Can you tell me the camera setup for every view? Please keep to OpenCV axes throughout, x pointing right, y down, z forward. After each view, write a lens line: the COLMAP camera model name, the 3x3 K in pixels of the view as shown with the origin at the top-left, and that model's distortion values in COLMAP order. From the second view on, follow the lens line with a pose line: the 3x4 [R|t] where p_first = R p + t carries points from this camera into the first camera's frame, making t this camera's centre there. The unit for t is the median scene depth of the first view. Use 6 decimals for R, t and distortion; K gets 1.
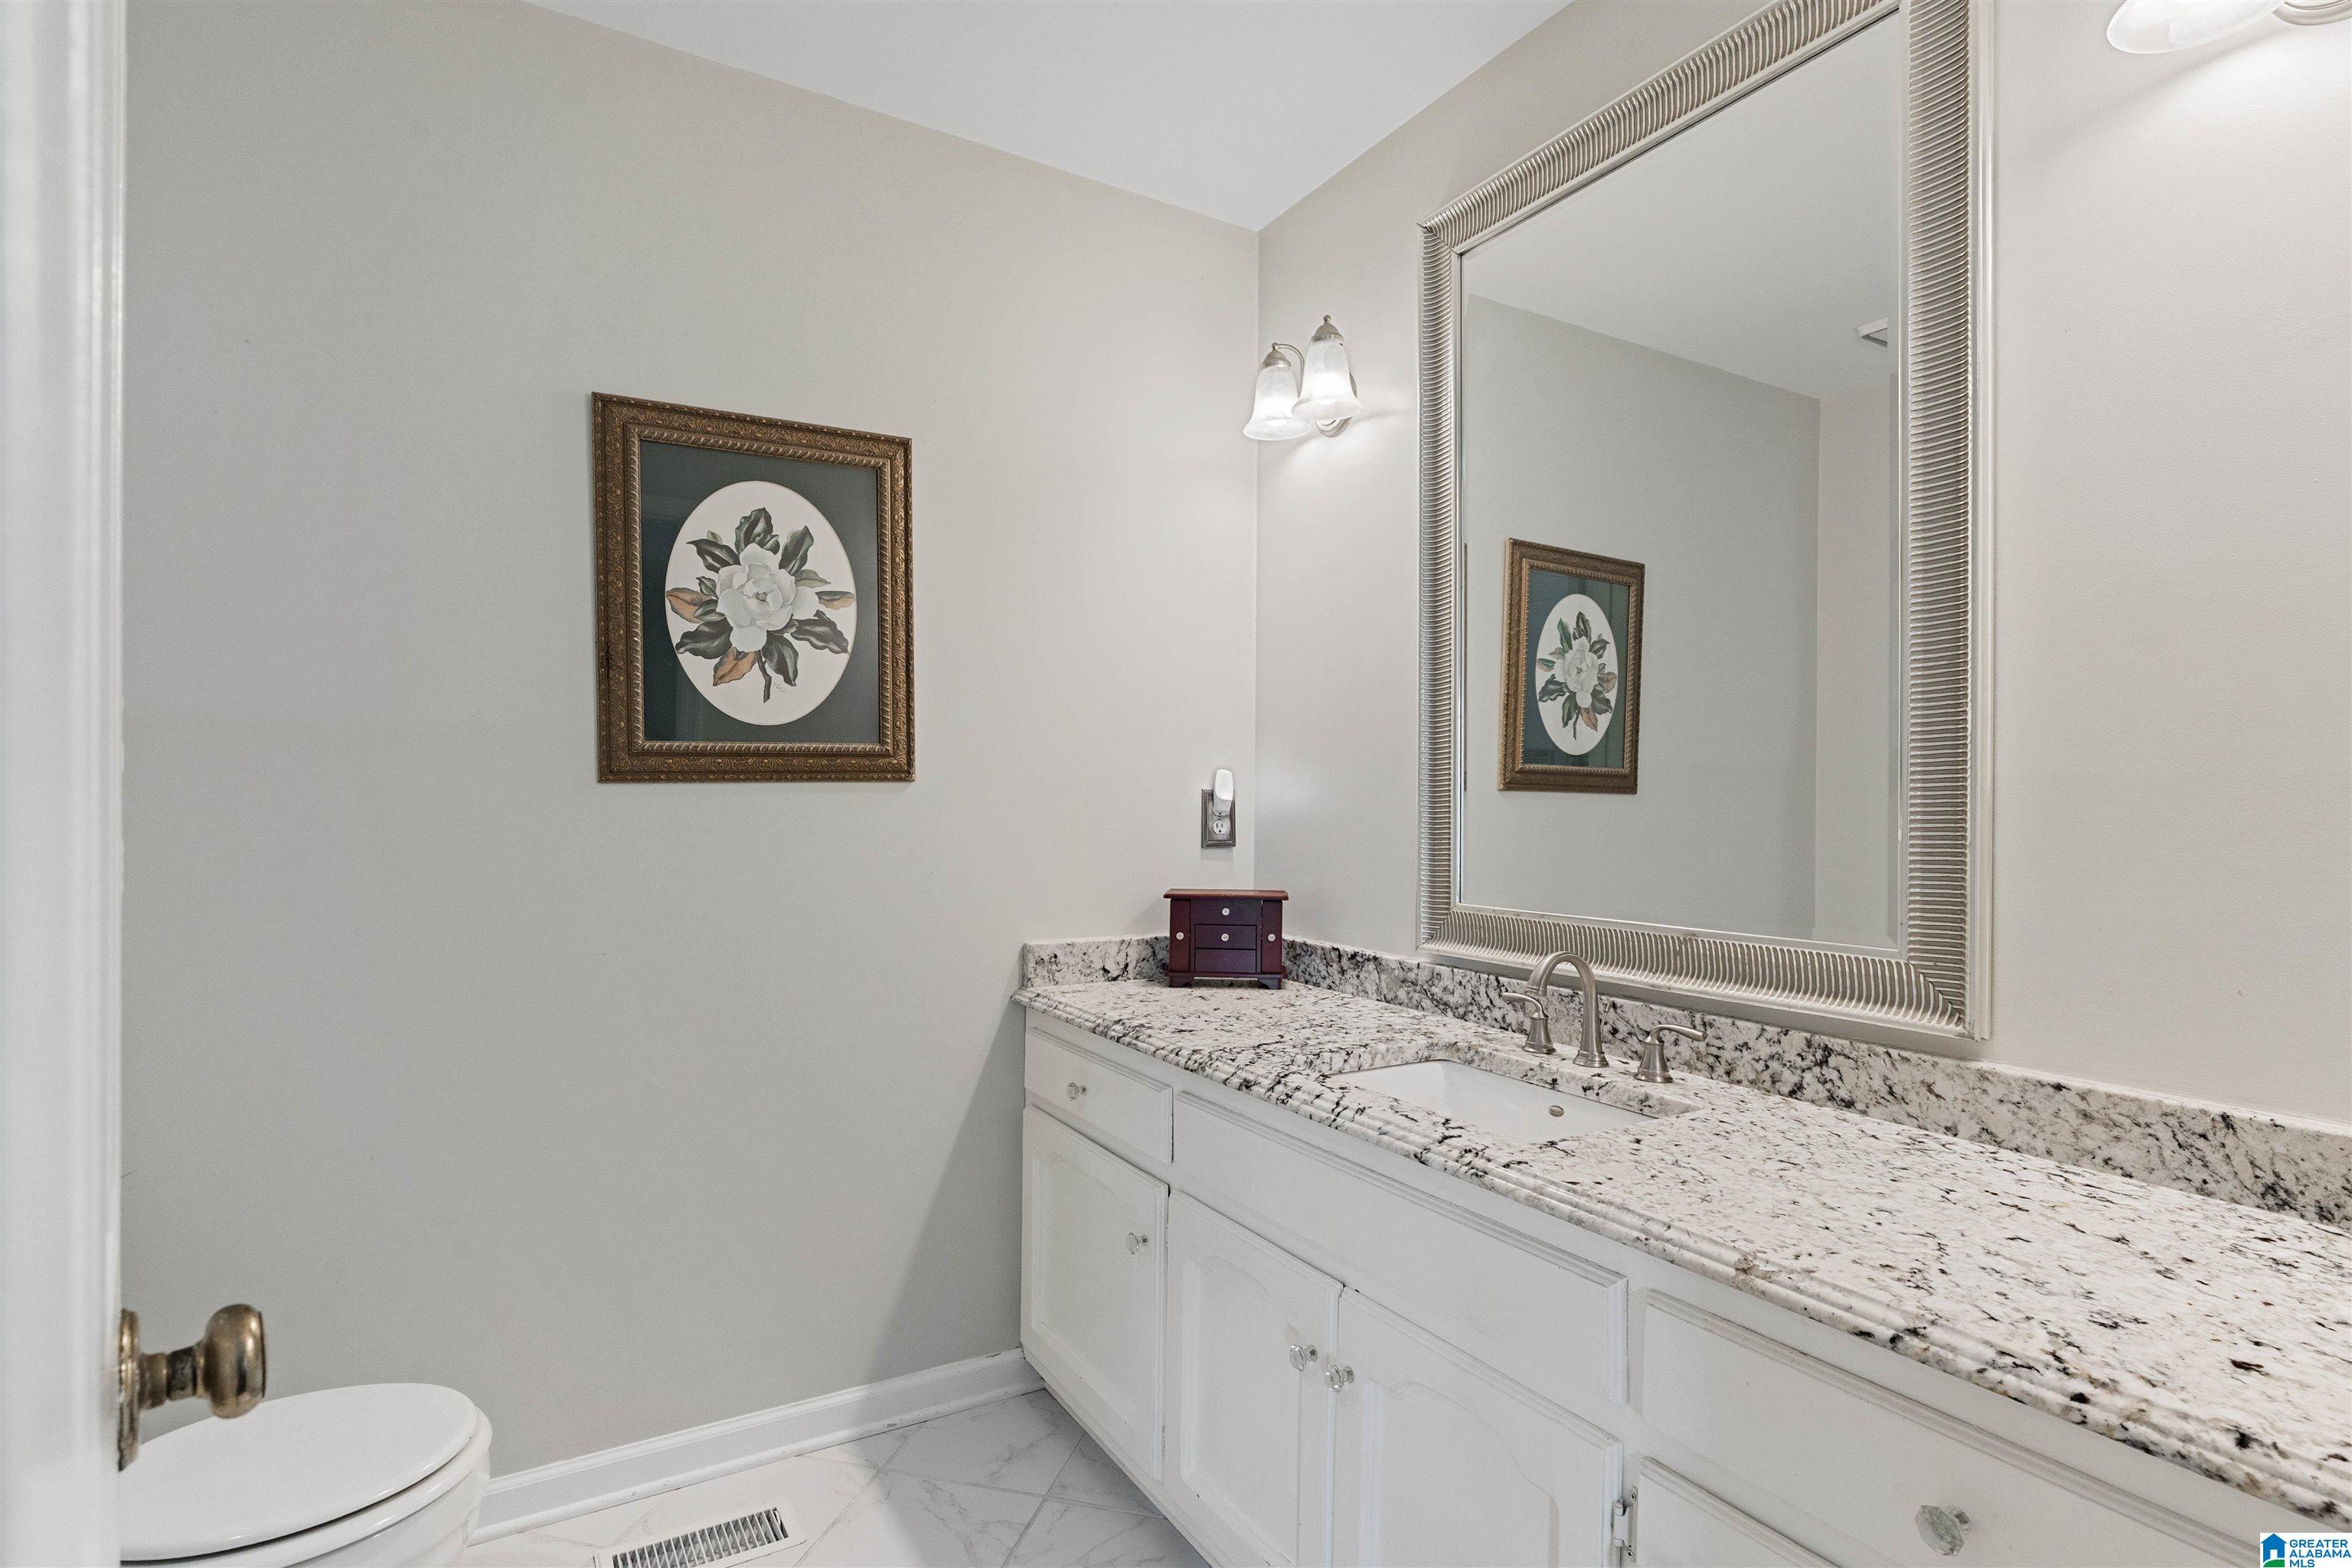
lens RADIAL K [[1166.4, 0, 1176.6], [0, 1166.4, 783.0], [0, 0, 1]] dist [0.000211, -0.000003]
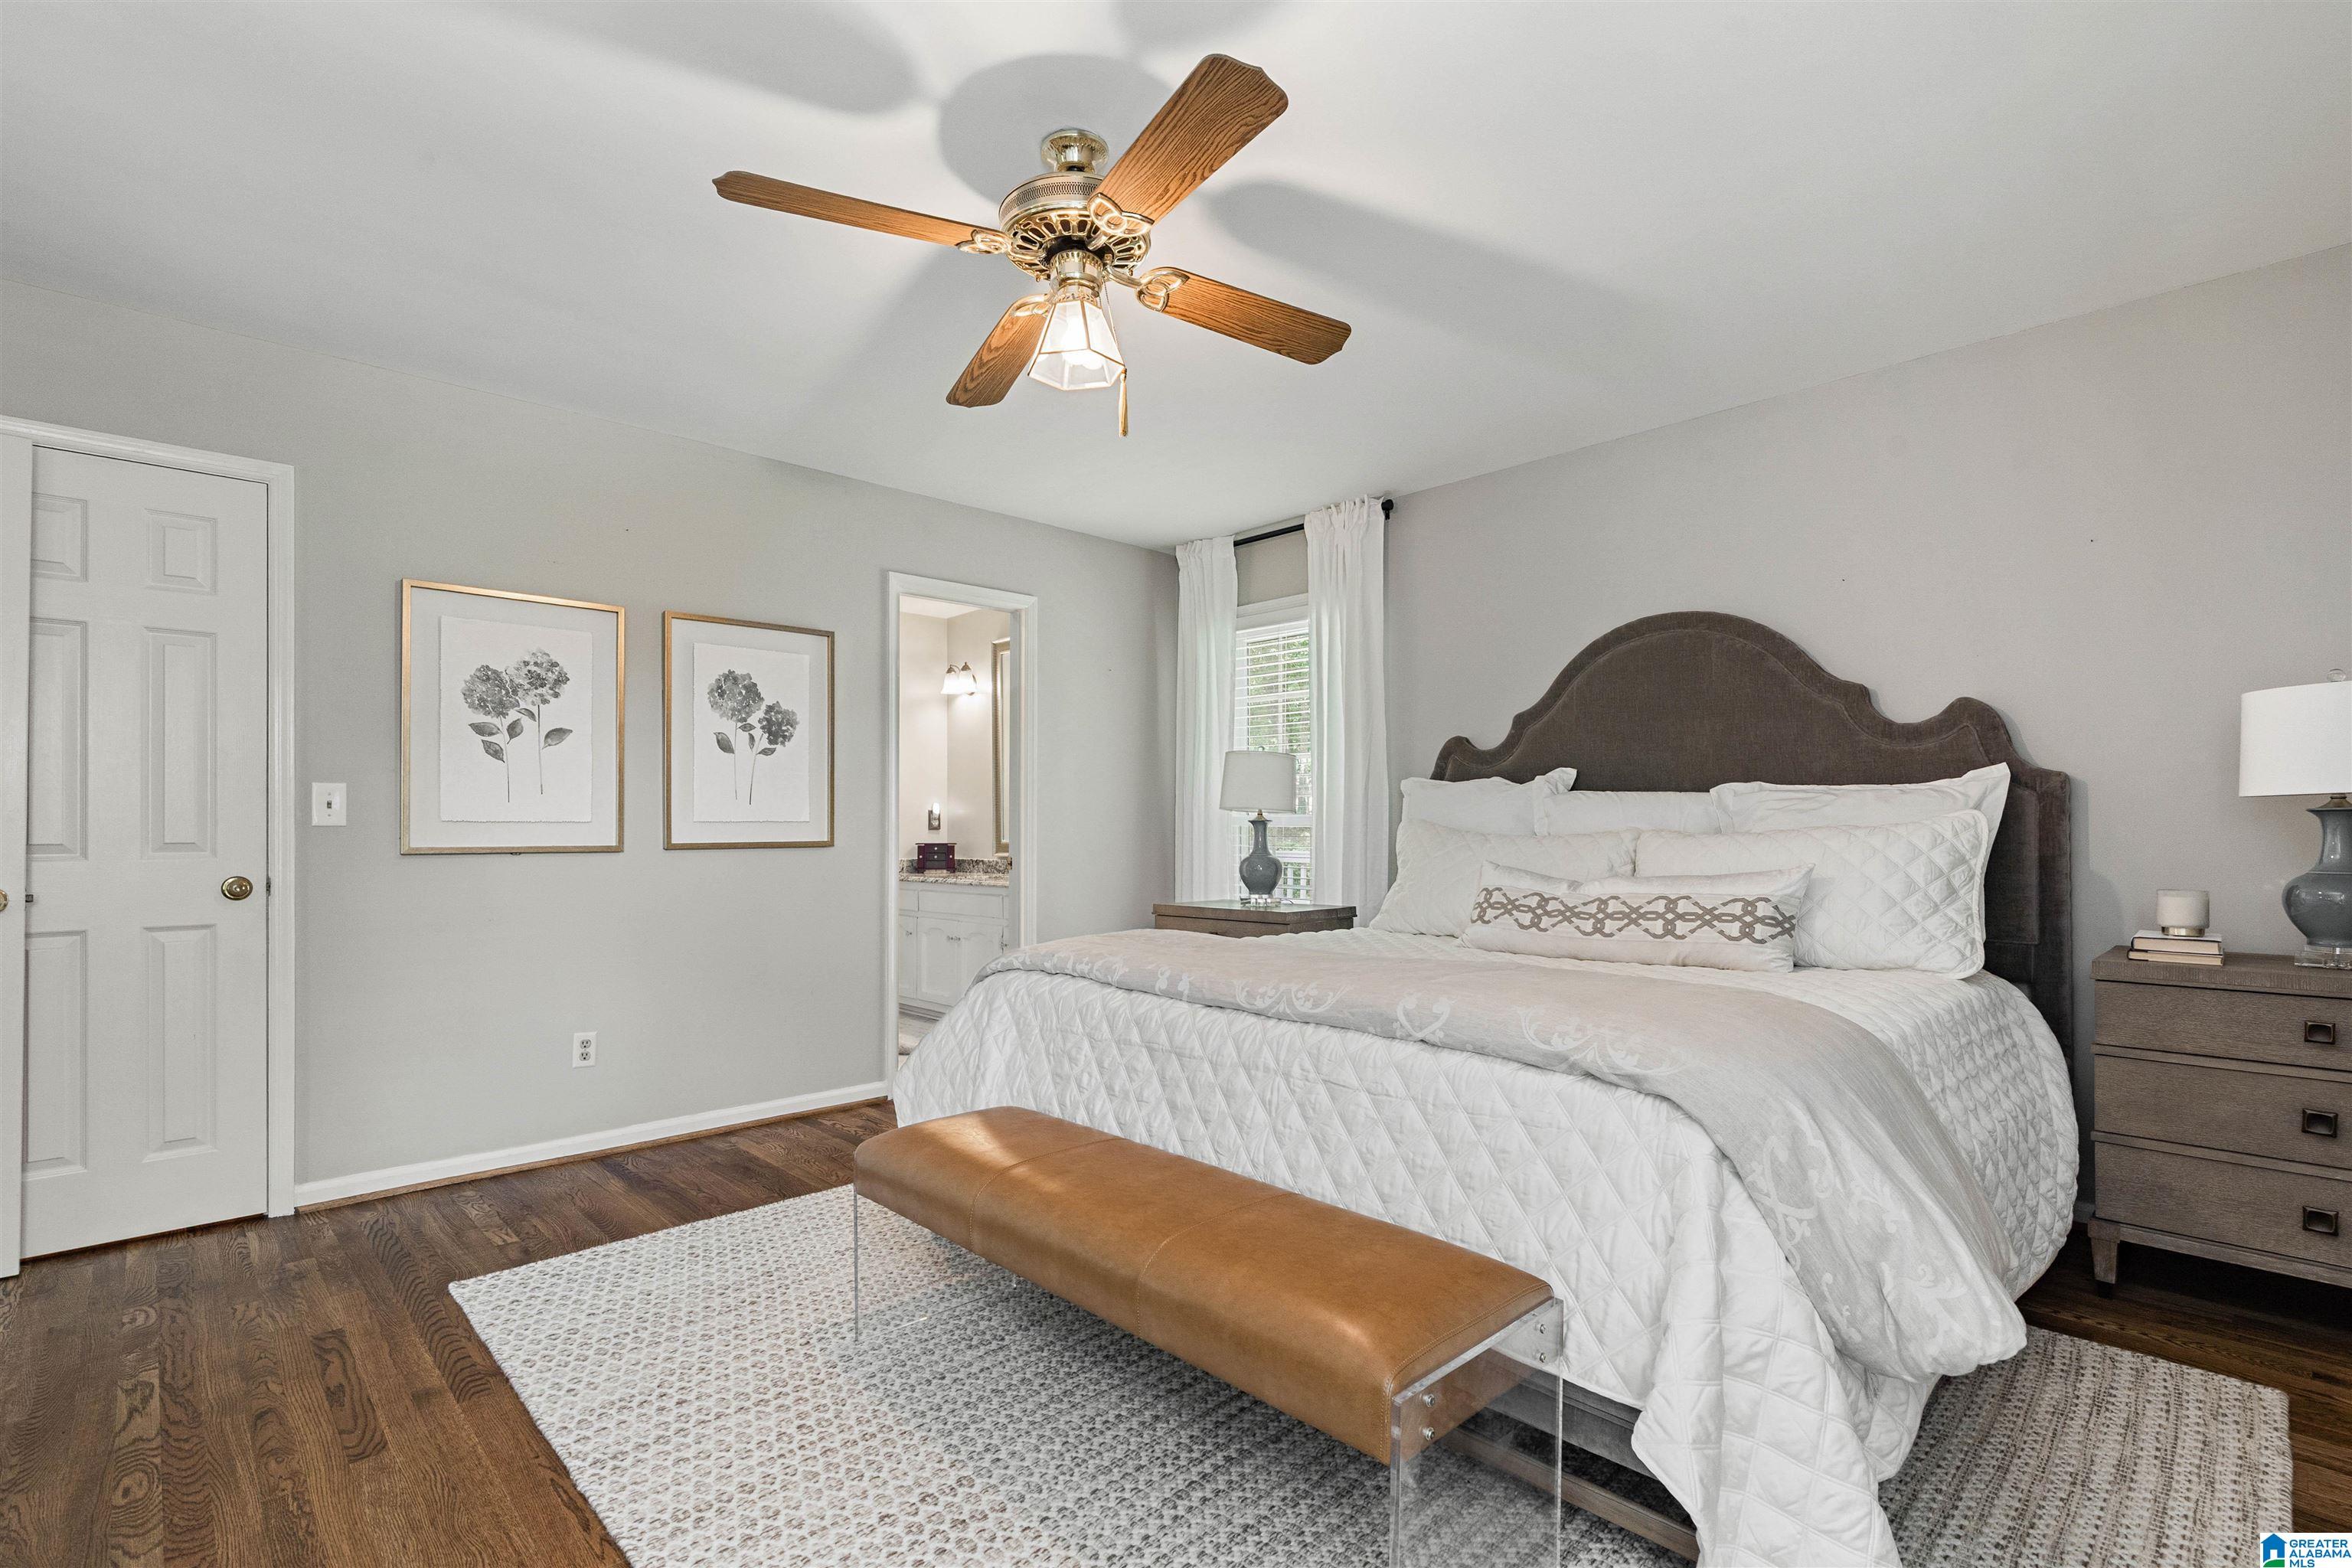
lens RADIAL K [[1079.6, 0, 1171.3], [0, 1079.6, 809.1], [0, 0, 1]] dist [0.000137, 0.000153]
pose [[0.976333, -0.005983, 0.216188, 0.032773], [0.009361, 0.999850, -0.014606, 0.050851], [-0.216068, 0.016284, 0.976242, -1.888161]]
